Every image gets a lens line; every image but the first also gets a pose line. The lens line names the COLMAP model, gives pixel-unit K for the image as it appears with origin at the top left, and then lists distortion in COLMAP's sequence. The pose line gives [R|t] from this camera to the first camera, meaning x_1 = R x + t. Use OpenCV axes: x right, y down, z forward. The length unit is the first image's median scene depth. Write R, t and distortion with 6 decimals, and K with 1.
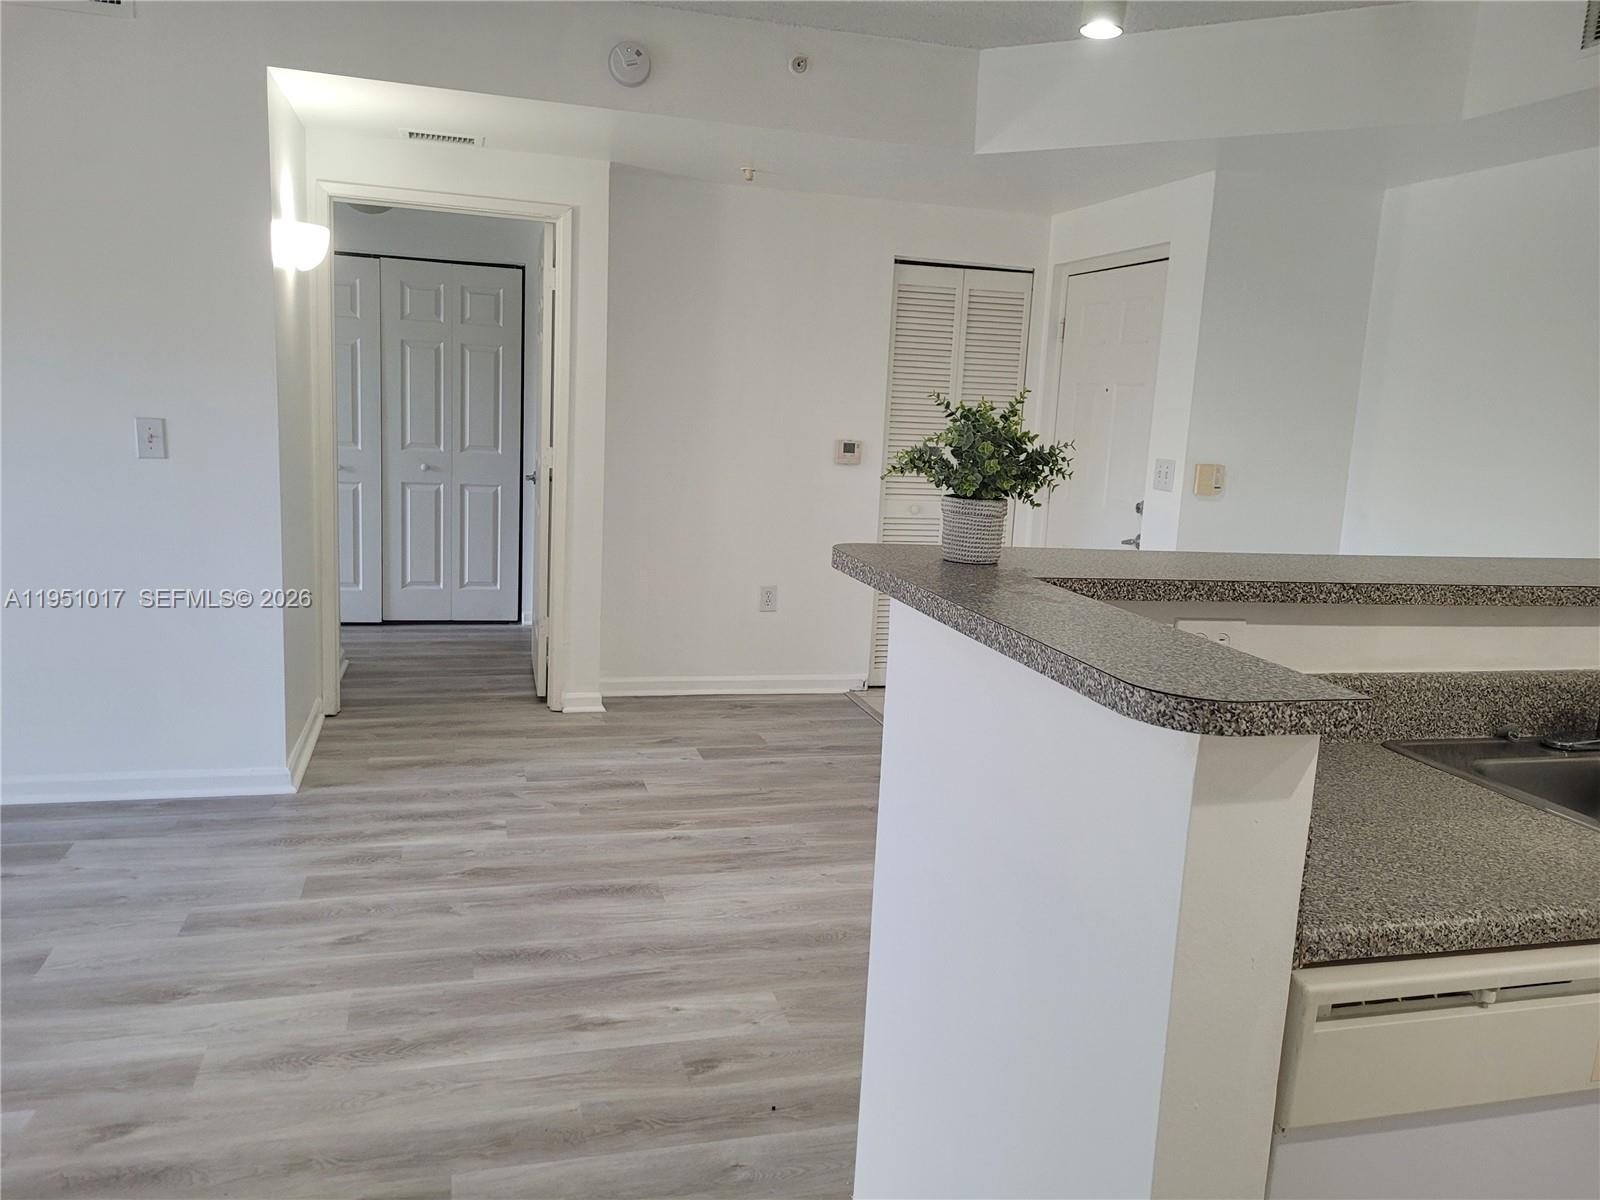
lens RADIAL K [[1208.1, 0, 794.0], [0, 1208.1, 601.0], [0, 0, 1]] dist [0.047919, -0.032033]
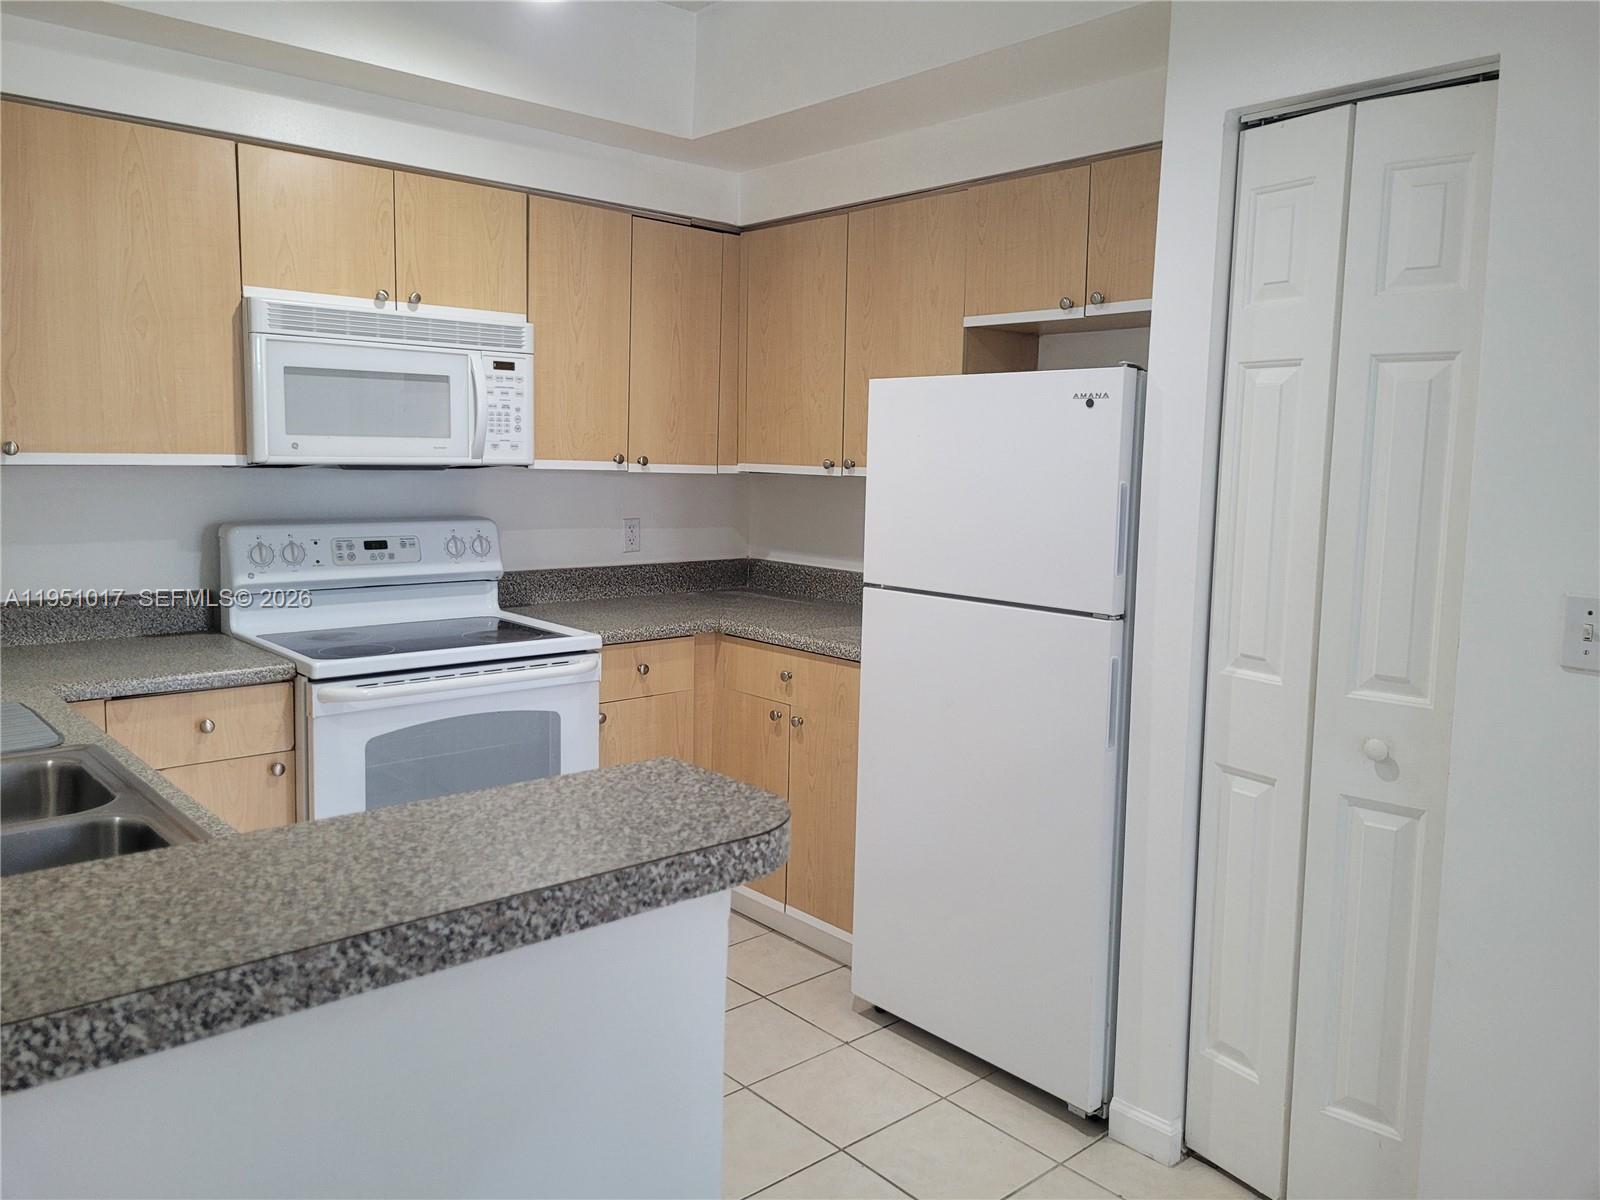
lens RADIAL K [[1208.1, 0, 792.8], [0, 1208.1, 569.0], [0, 0, 1]] dist [0.047919, -0.032033]
pose [[-0.438290, -0.146400, 0.886831, -0.236350], [0.109445, 0.970612, 0.214321, -0.158382], [-0.892146, 0.190994, -0.409386, 0.799834]]
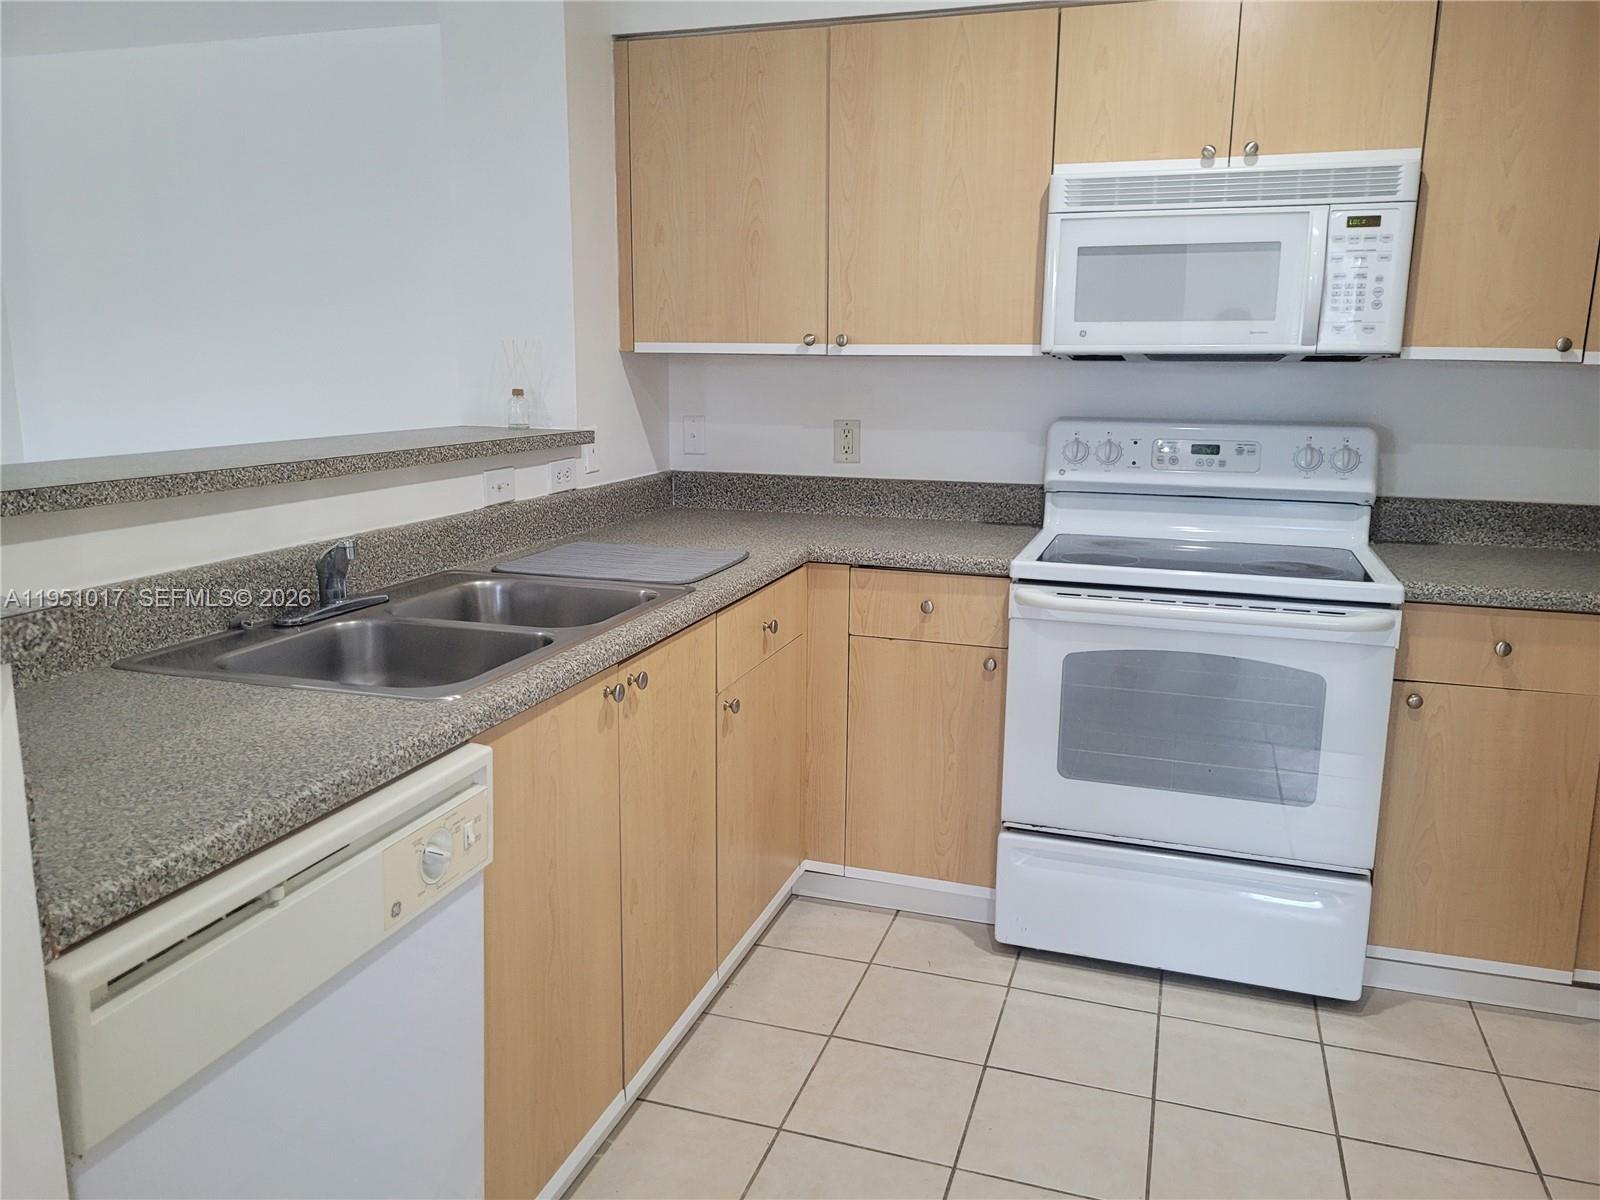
lens RADIAL K [[1208.1, 0, 803.0], [0, 1208.1, 592.9], [0, 0, 1]] dist [0.047919, -0.032033]
pose [[0.551158, -0.202475, 0.809462, 0.054604], [0.156010, 0.978010, 0.138408, 0.021943], [-0.819686, 0.050000, 0.570626, 0.087177]]
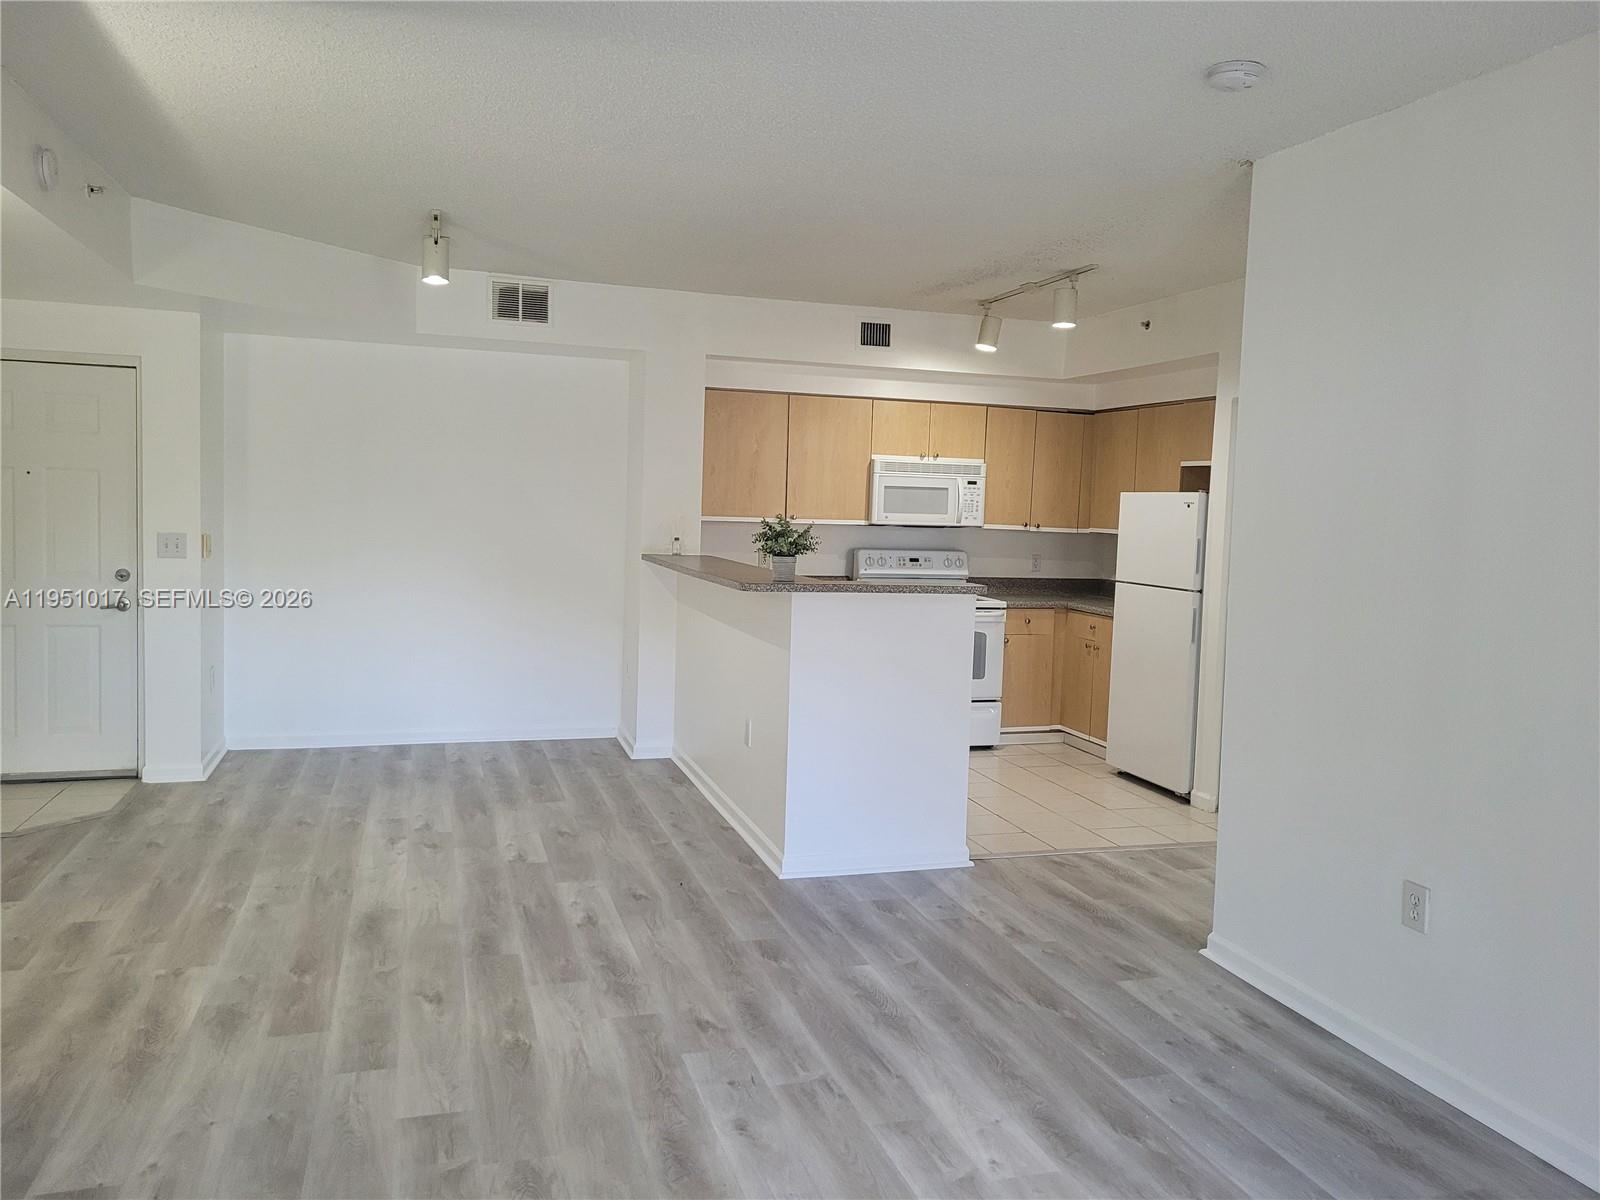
lens RADIAL K [[1208.1, 0, 795.6], [0, 1208.1, 586.9], [0, 0, 1]] dist [0.047919, -0.032033]
pose [[-0.032991, -0.122081, 0.991972, -2.652007], [0.133219, 0.983118, 0.125422, -0.374021], [-0.990537, 0.136288, -0.016171, 1.113456]]
